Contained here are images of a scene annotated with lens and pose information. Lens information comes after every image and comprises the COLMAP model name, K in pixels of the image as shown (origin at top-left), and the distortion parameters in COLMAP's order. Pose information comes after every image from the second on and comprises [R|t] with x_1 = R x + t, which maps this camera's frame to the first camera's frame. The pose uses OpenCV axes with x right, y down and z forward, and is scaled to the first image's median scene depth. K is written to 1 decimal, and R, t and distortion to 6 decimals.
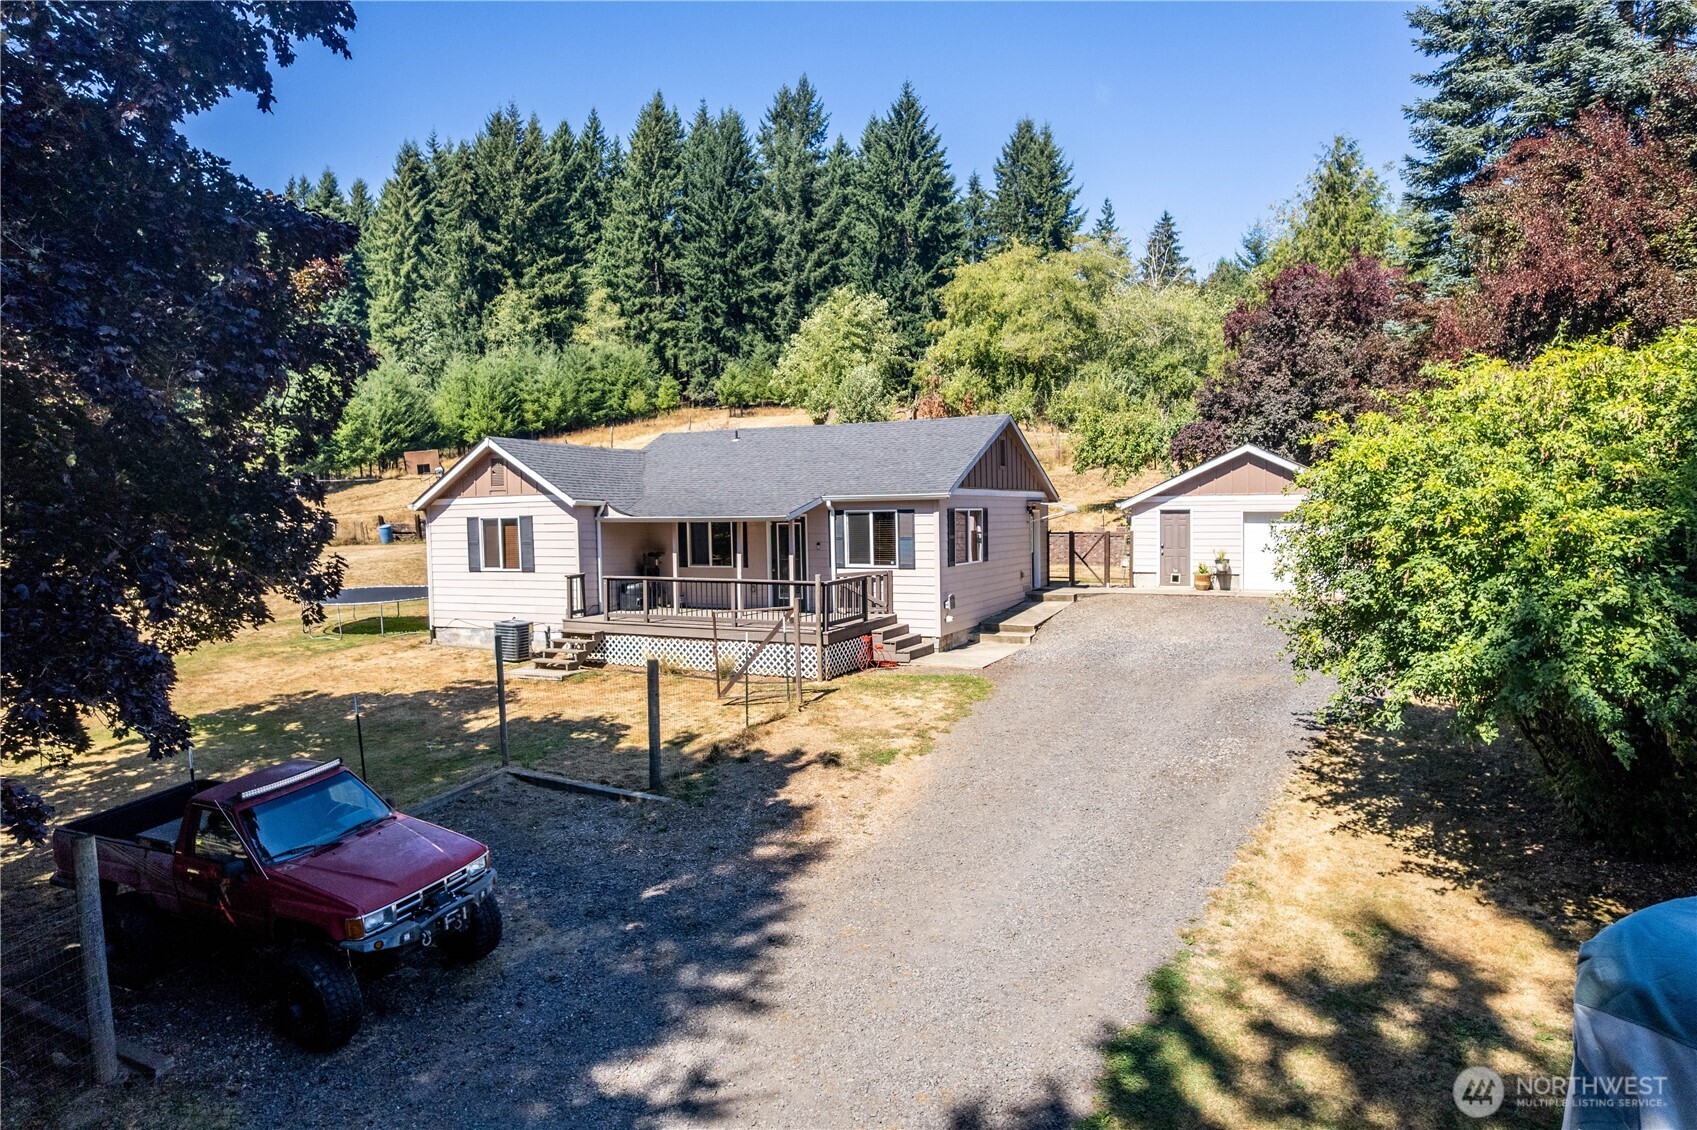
lens RADIAL K [[1086.0, 0, 848.5], [0, 1086.0, 565.0], [0, 0, 1]] dist [-0.084252, 0.074745]
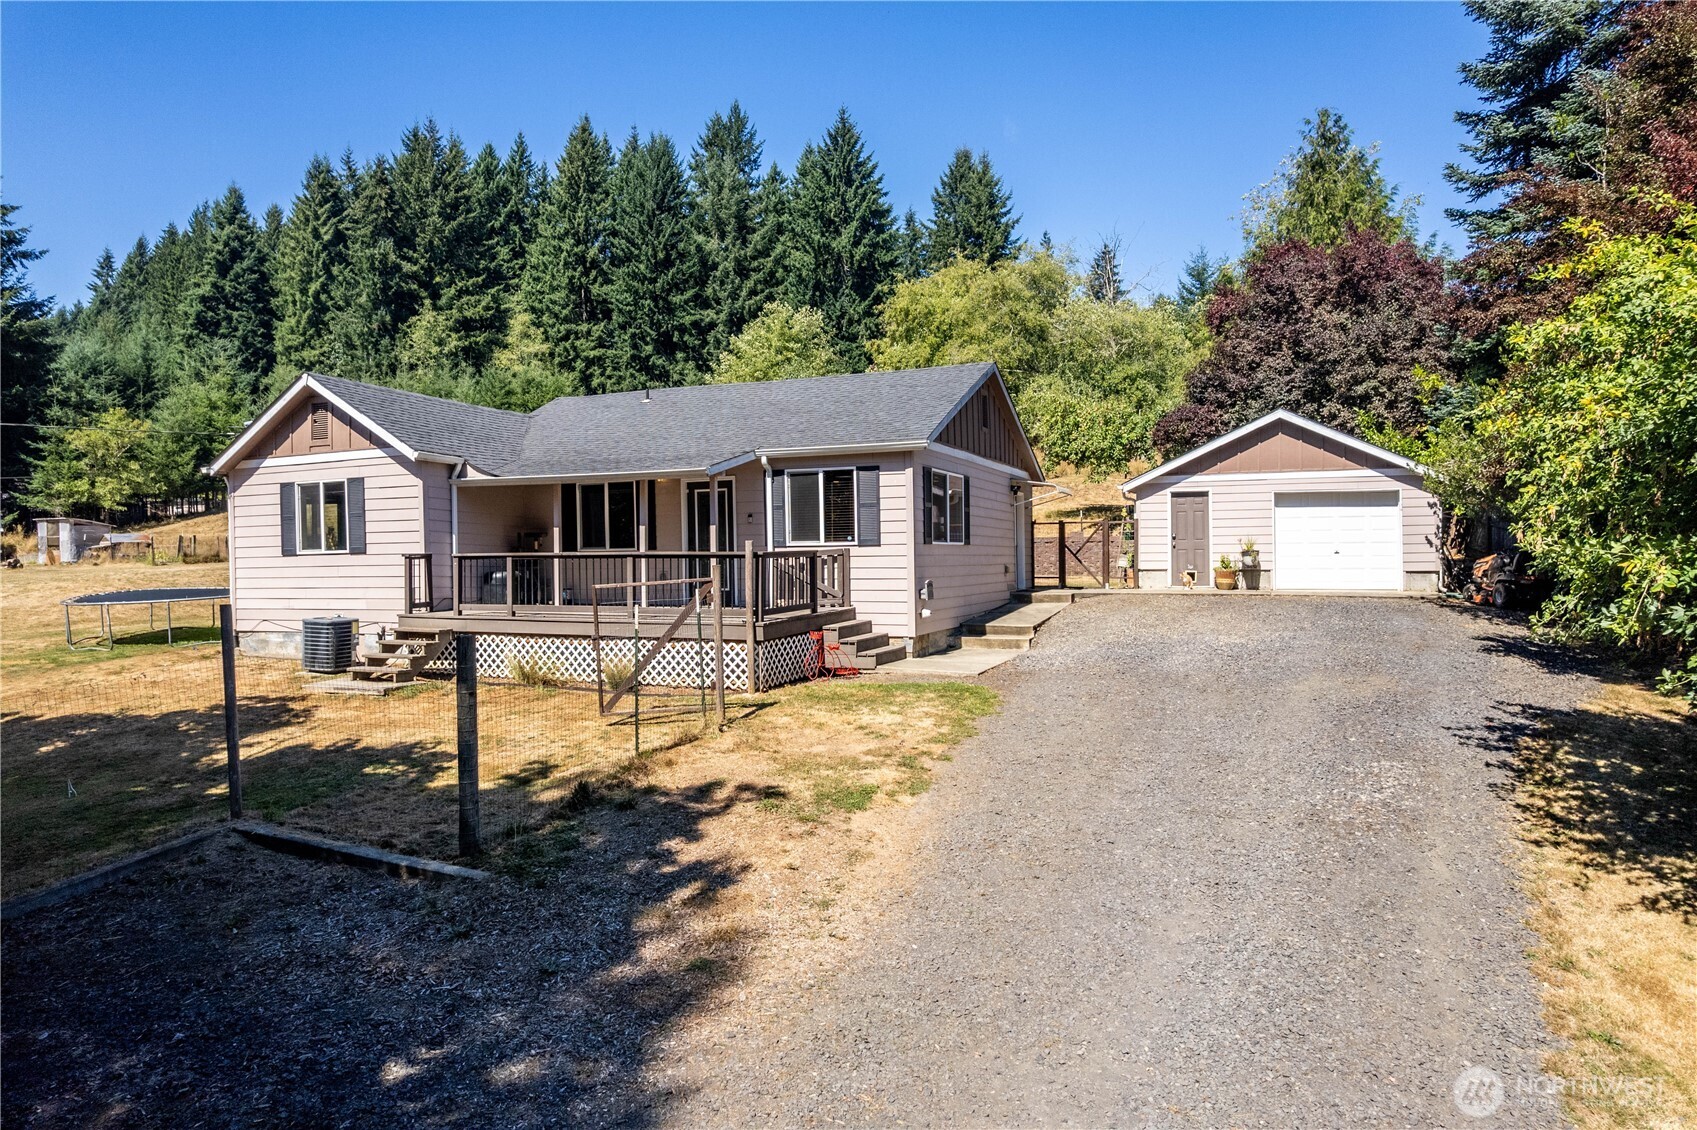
lens RADIAL K [[1086.0, 0, 848.5], [0, 1086.0, 565.0], [0, 0, 1]] dist [-0.084252, 0.074745]
pose [[0.998078, 0.001530, 0.061951, -0.004898], [0.001073, 0.999119, -0.041959, 0.037172], [-0.061960, 0.041944, 0.997197, 0.200913]]
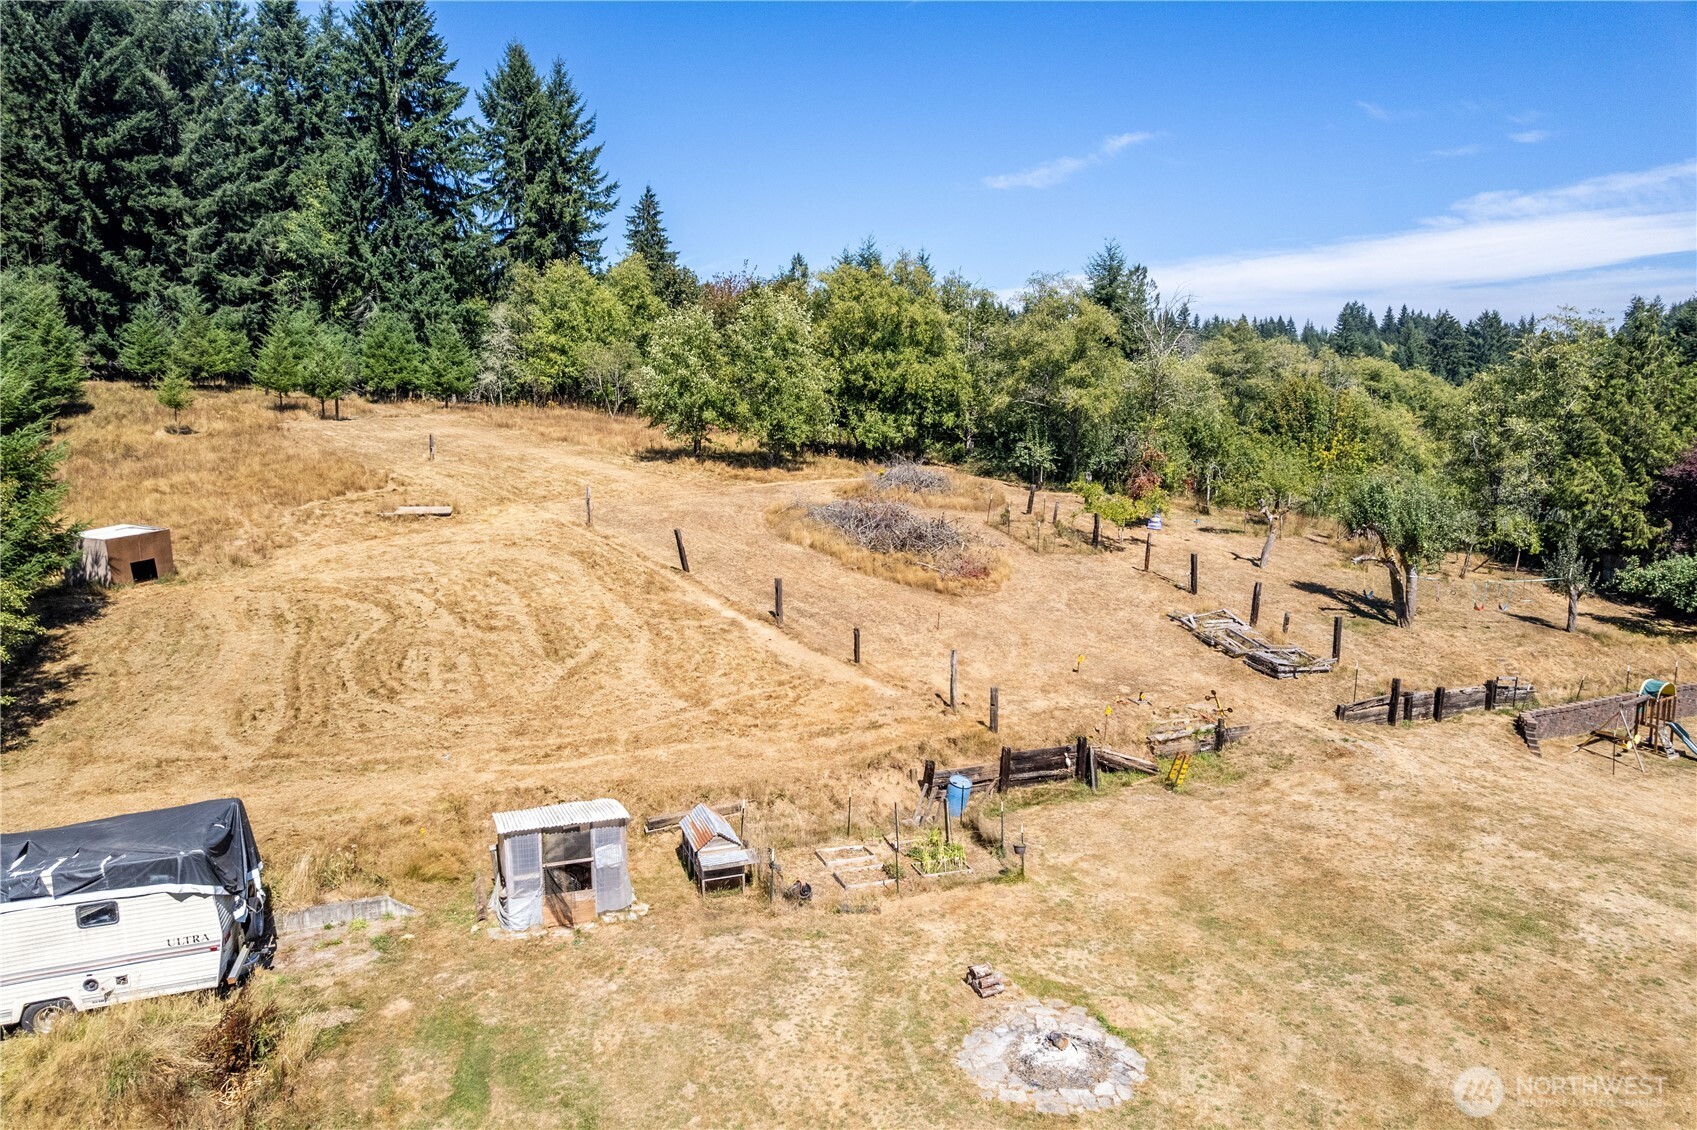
lens RADIAL K [[1086.0, 0, 848.5], [0, 1086.0, 565.0], [0, 0, 1]] dist [-0.084252, 0.074745]
pose [[0.647523, -0.077194, 0.758126, -1.651778], [0.035848, 0.996840, 0.070882, -0.343241], [-0.761202, -0.018720, 0.648245, 1.398249]]
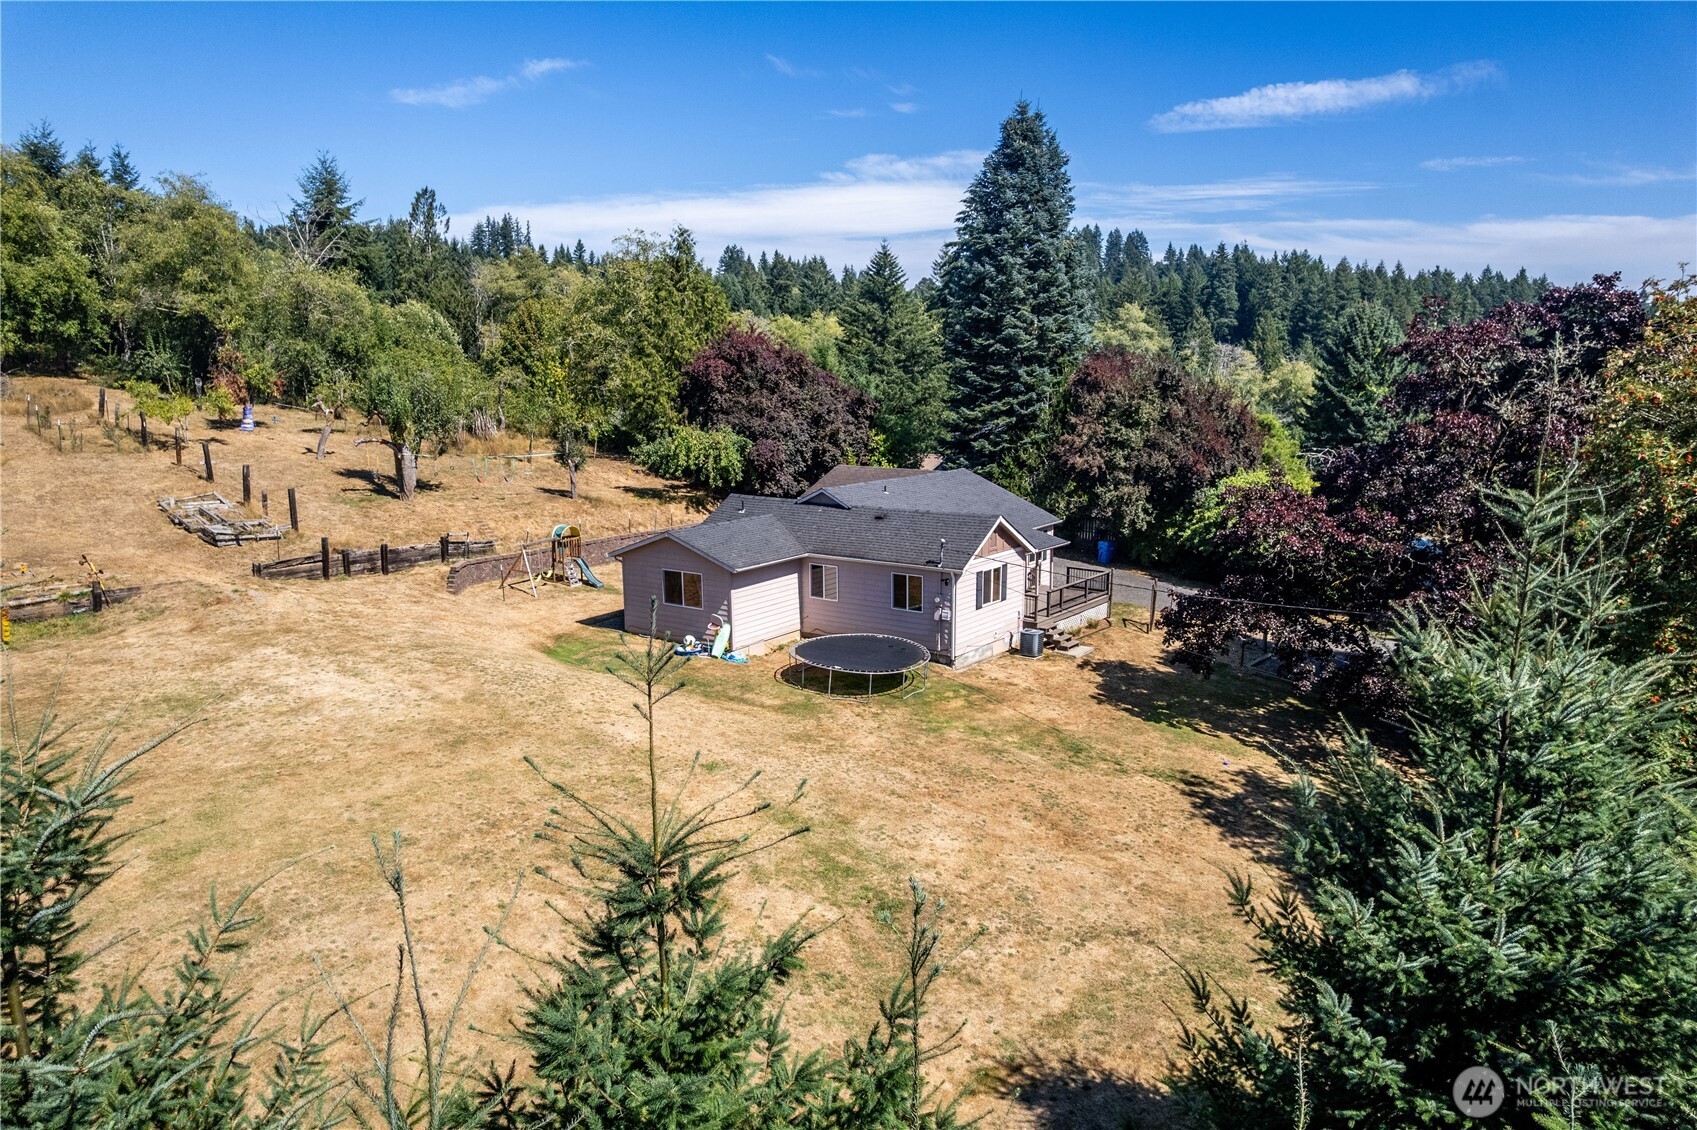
lens RADIAL K [[1086.0, 0, 848.5], [0, 1086.0, 565.0], [0, 0, 1]] dist [-0.084252, 0.074745]
pose [[0.189543, -0.156427, 0.969332, -1.541254], [0.053020, 0.987418, 0.148978, -0.237911], [-0.980440, 0.023156, 0.195452, 0.771871]]
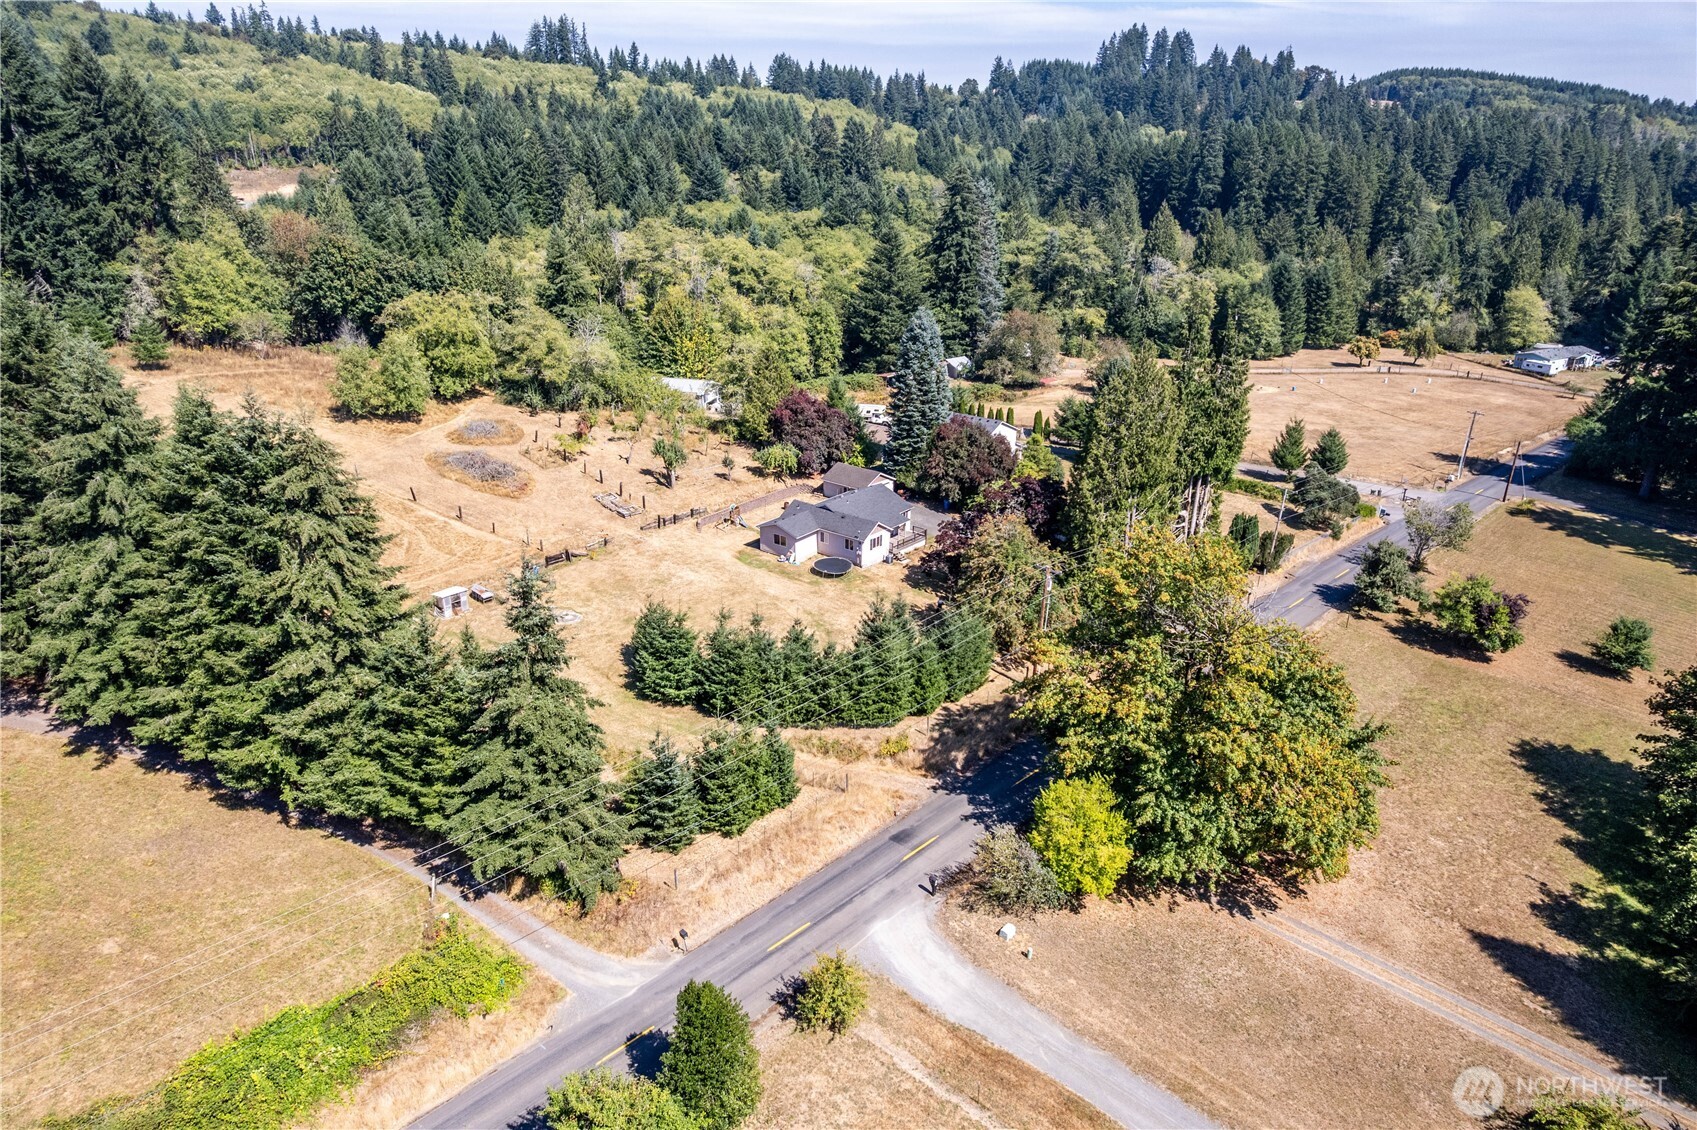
lens RADIAL K [[1086.0, 0, 848.5], [0, 1086.0, 565.0], [0, 0, 1]] dist [-0.084252, 0.074745]
pose [[0.231999, -0.345638, 0.909236, -4.052434], [0.036661, 0.937183, 0.346907, -1.358762], [-0.972025, -0.047149, 0.230096, 0.011817]]
